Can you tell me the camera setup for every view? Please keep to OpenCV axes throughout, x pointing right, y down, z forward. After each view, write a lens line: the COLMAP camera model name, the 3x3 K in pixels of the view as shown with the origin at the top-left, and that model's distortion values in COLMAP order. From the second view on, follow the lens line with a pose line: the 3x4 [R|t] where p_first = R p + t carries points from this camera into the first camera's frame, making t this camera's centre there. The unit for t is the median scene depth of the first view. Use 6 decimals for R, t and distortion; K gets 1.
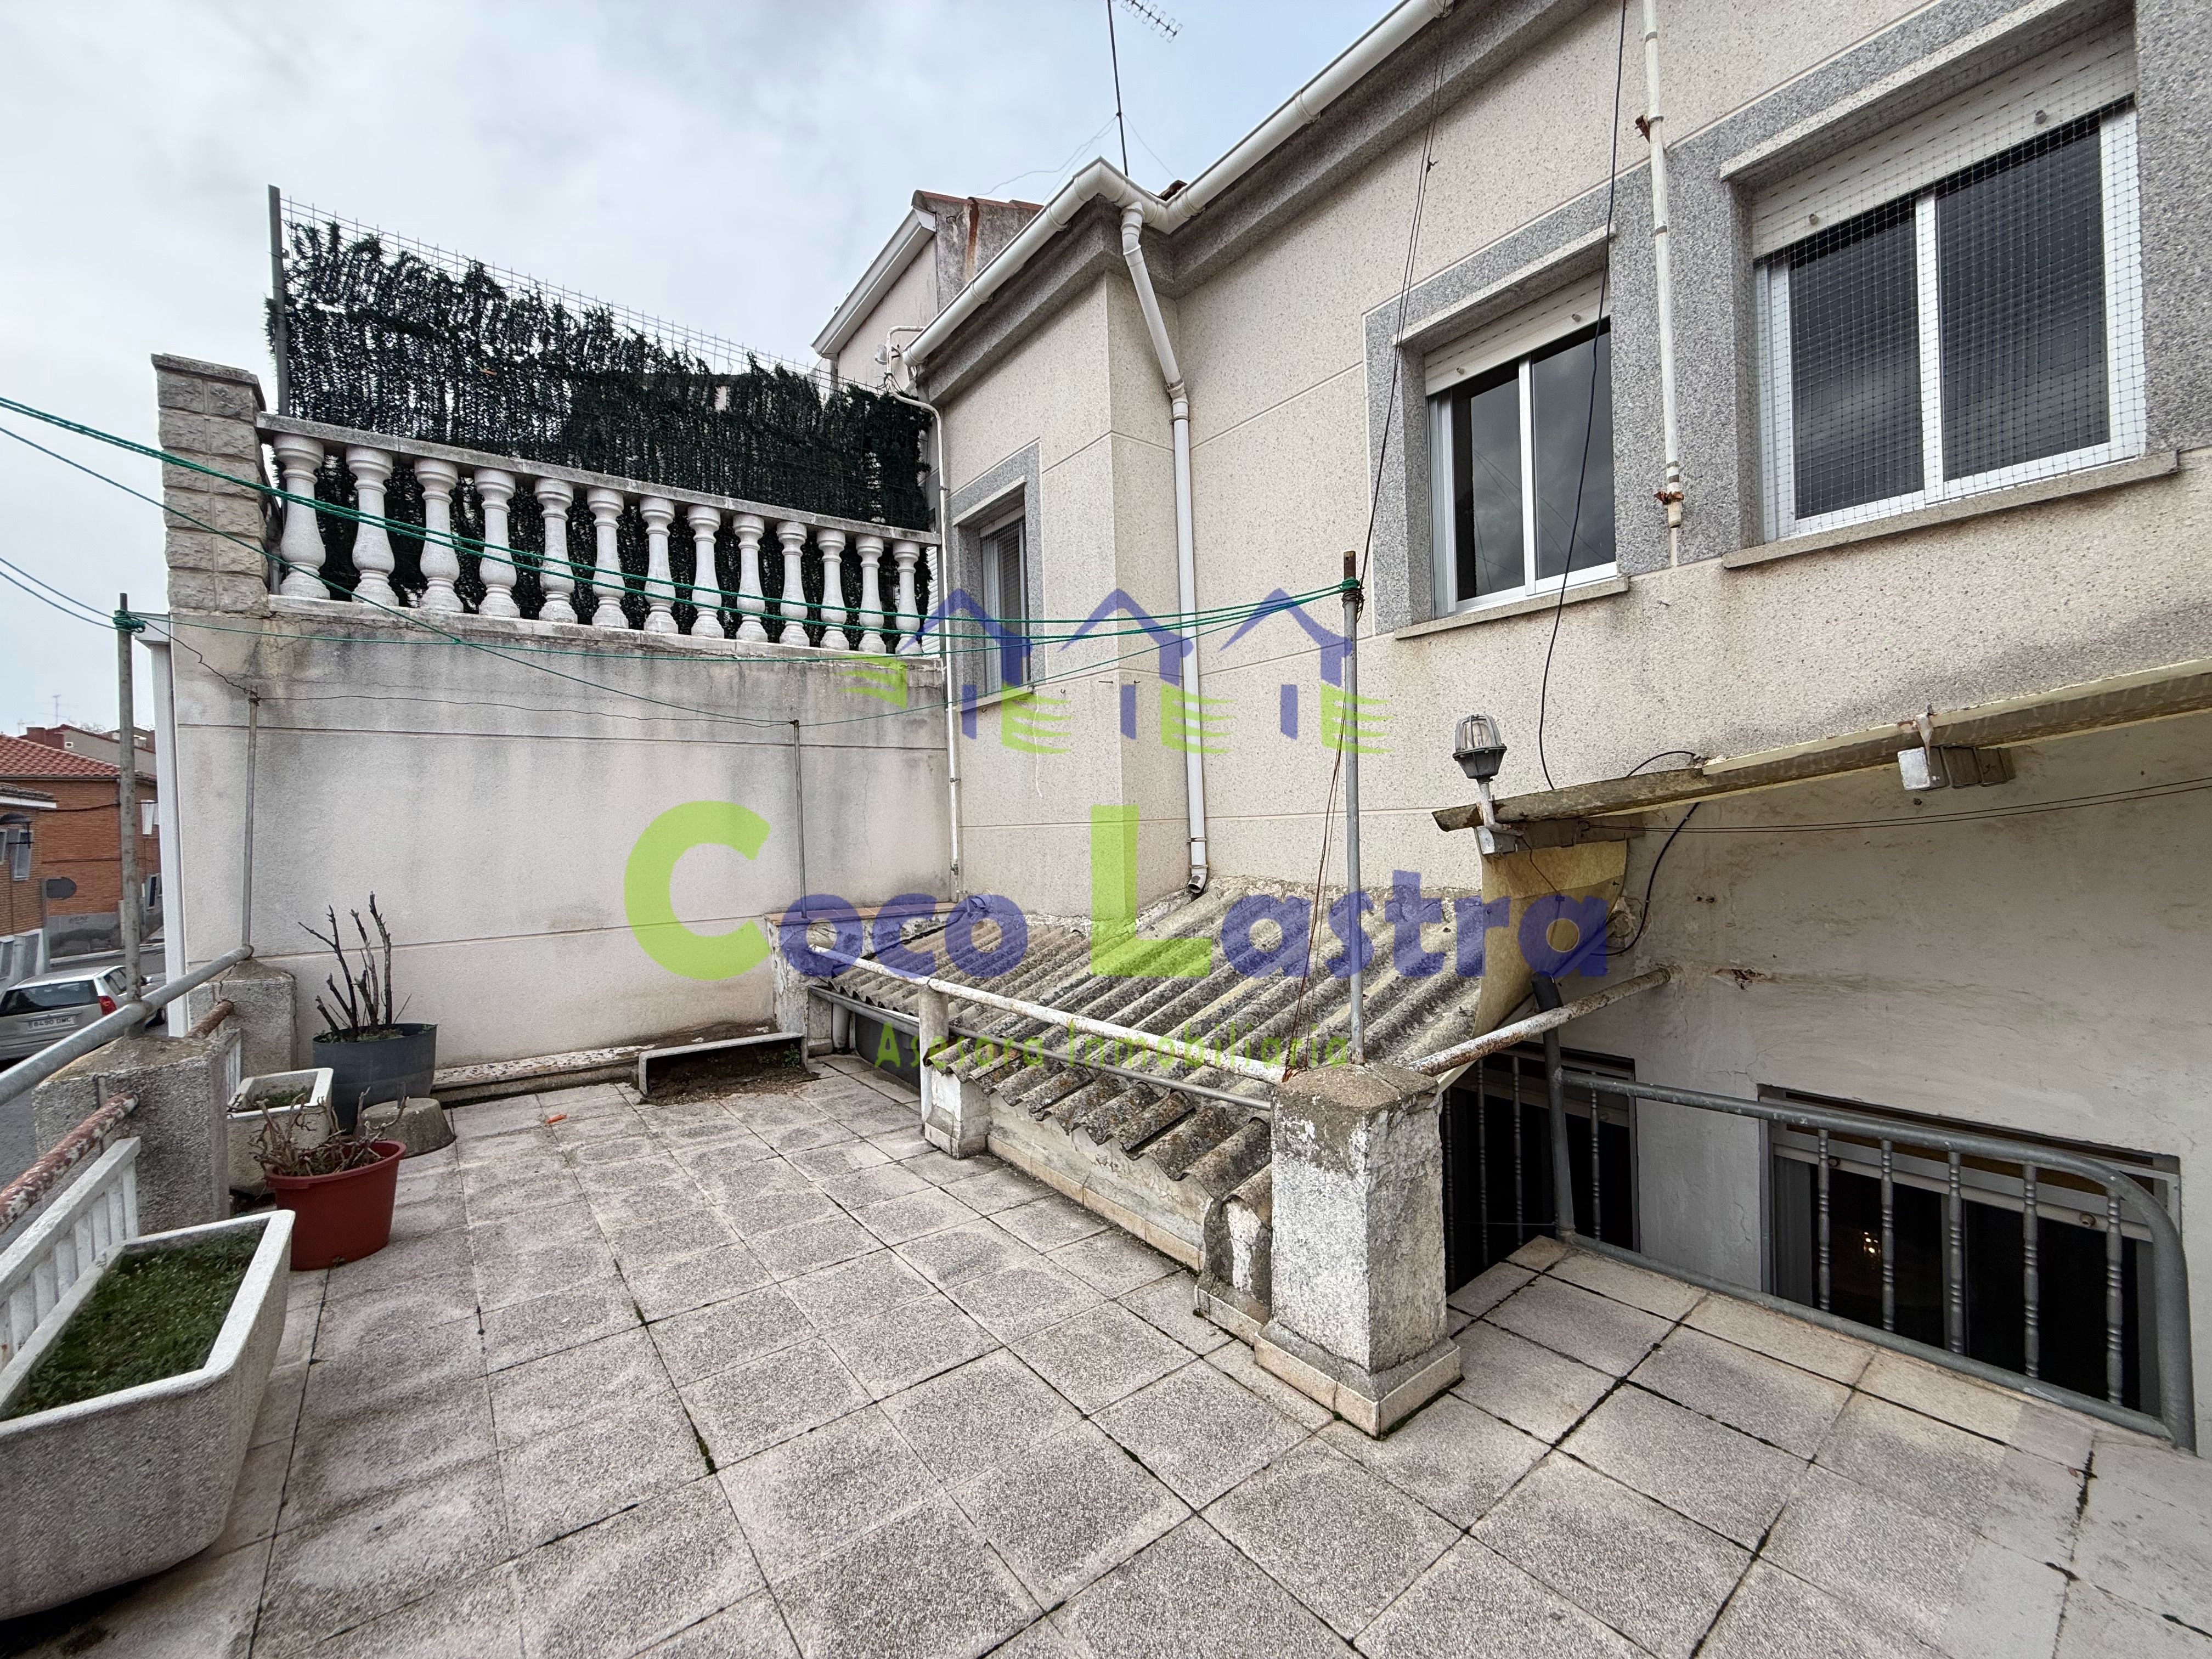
lens RADIAL K [[881.2, 0, 1096.4], [0, 881.2, 829.1], [0, 0, 1]] dist [0.000416, 0.000214]
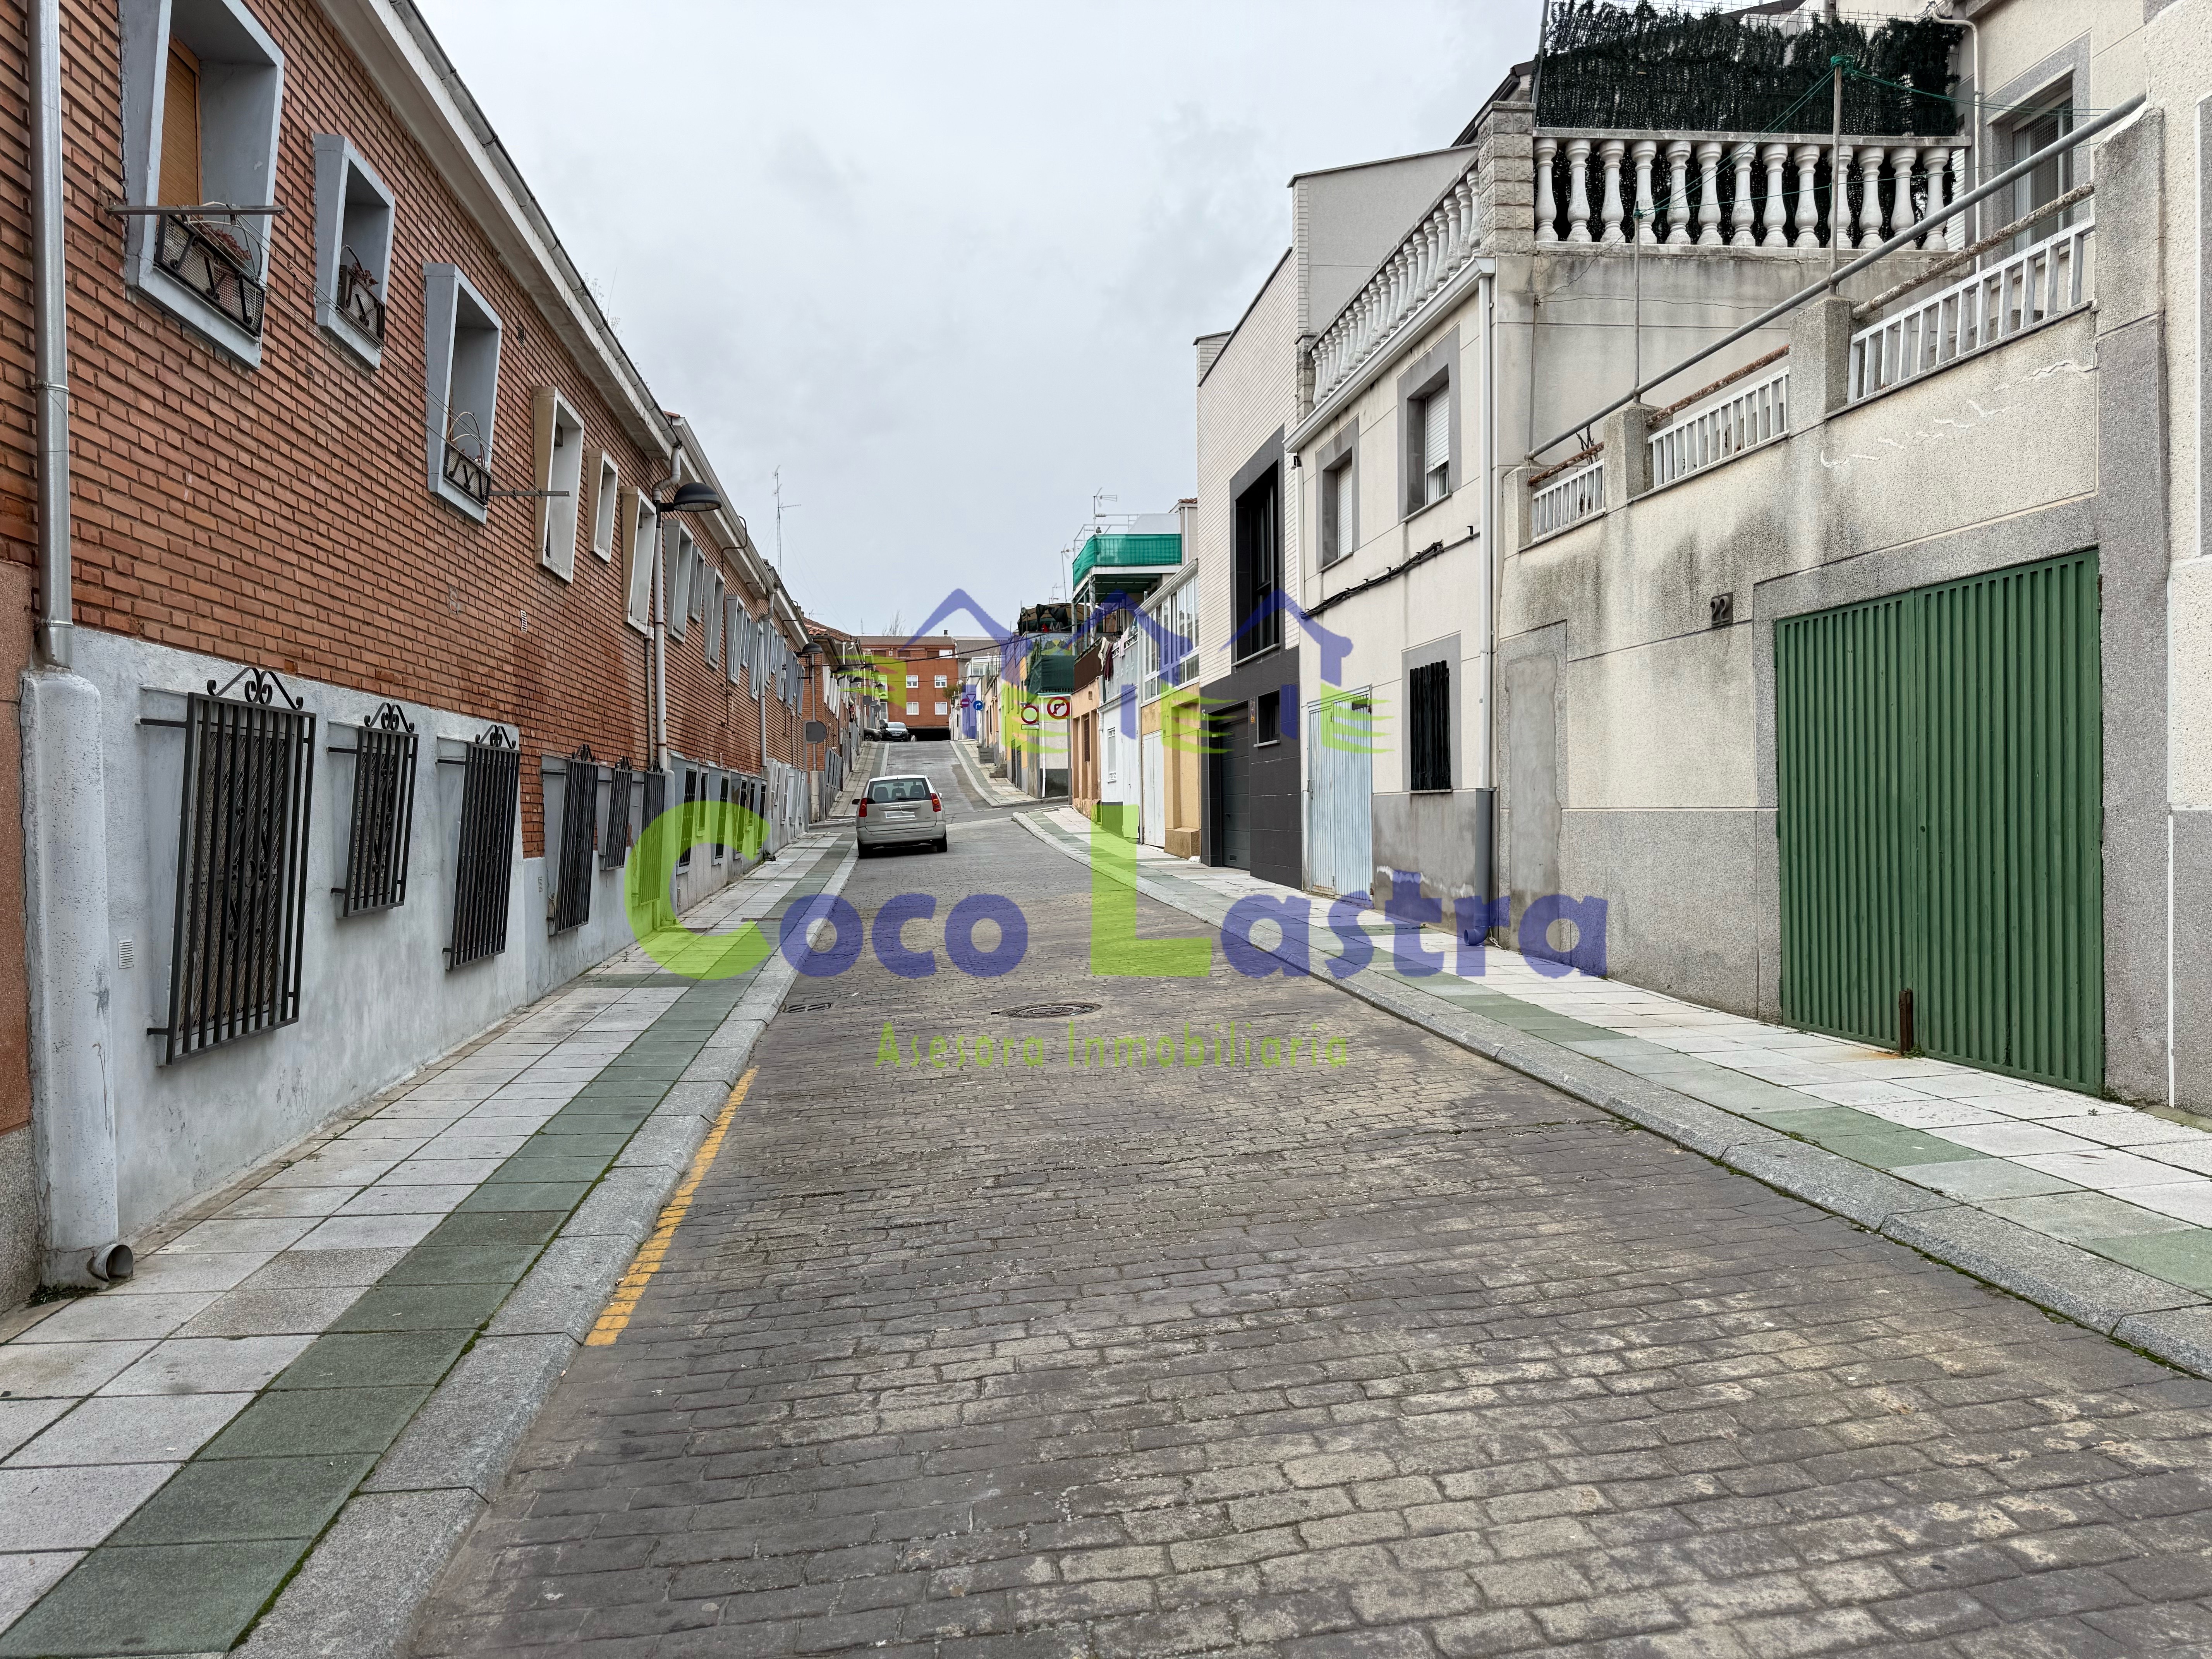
lens RADIAL K [[1565.5, 0, 1105.5], [0, 1565.5, 840.2], [0, 0, 1]] dist [0.003422, -0.005419]
pose [[0.860192, 0.030257, -0.509073, -0.108974], [-0.015321, 0.999321, 0.033508, 0.657722], [0.509741, -0.021024, 0.860071, -1.663835]]
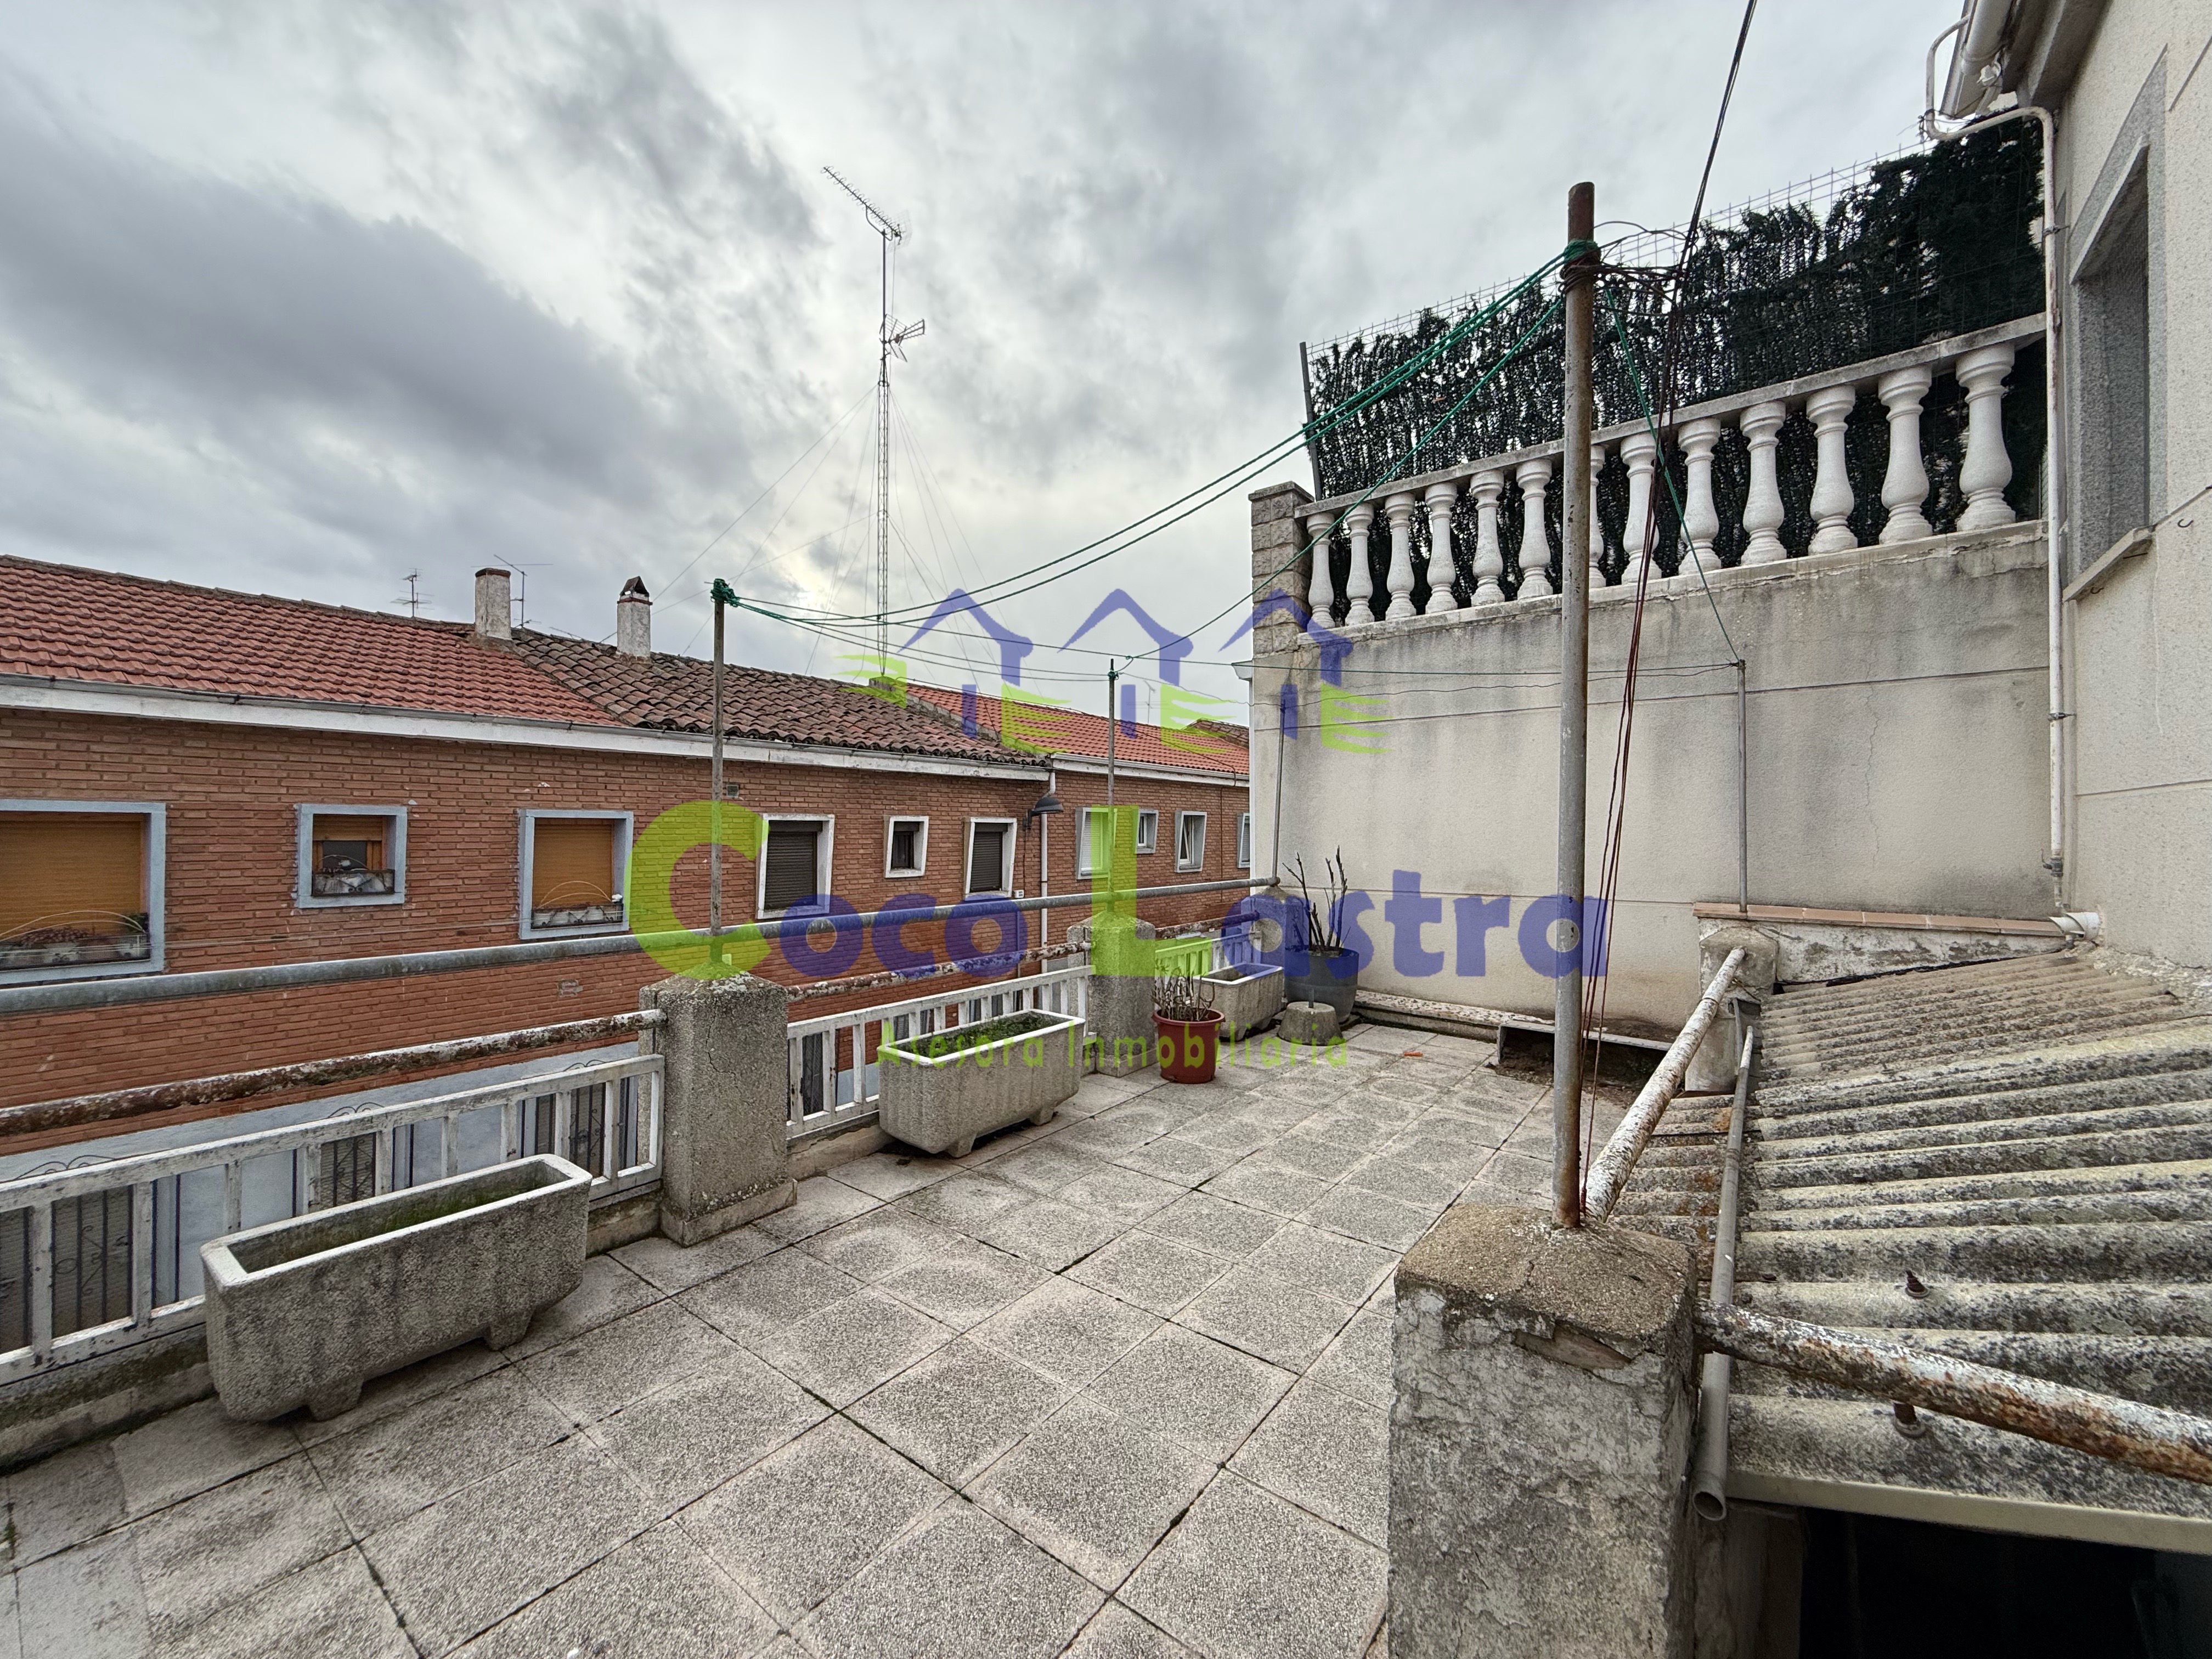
lens RADIAL K [[881.2, 0, 1095.6], [0, 881.2, 830.6], [0, 0, 1]] dist [0.000416, 0.000214]
pose [[0.255900, 0.029125, -0.966264, 0.320741], [-0.011058, 0.999569, 0.027201, 0.015017], [0.966640, 0.003724, 0.256112, 0.281084]]
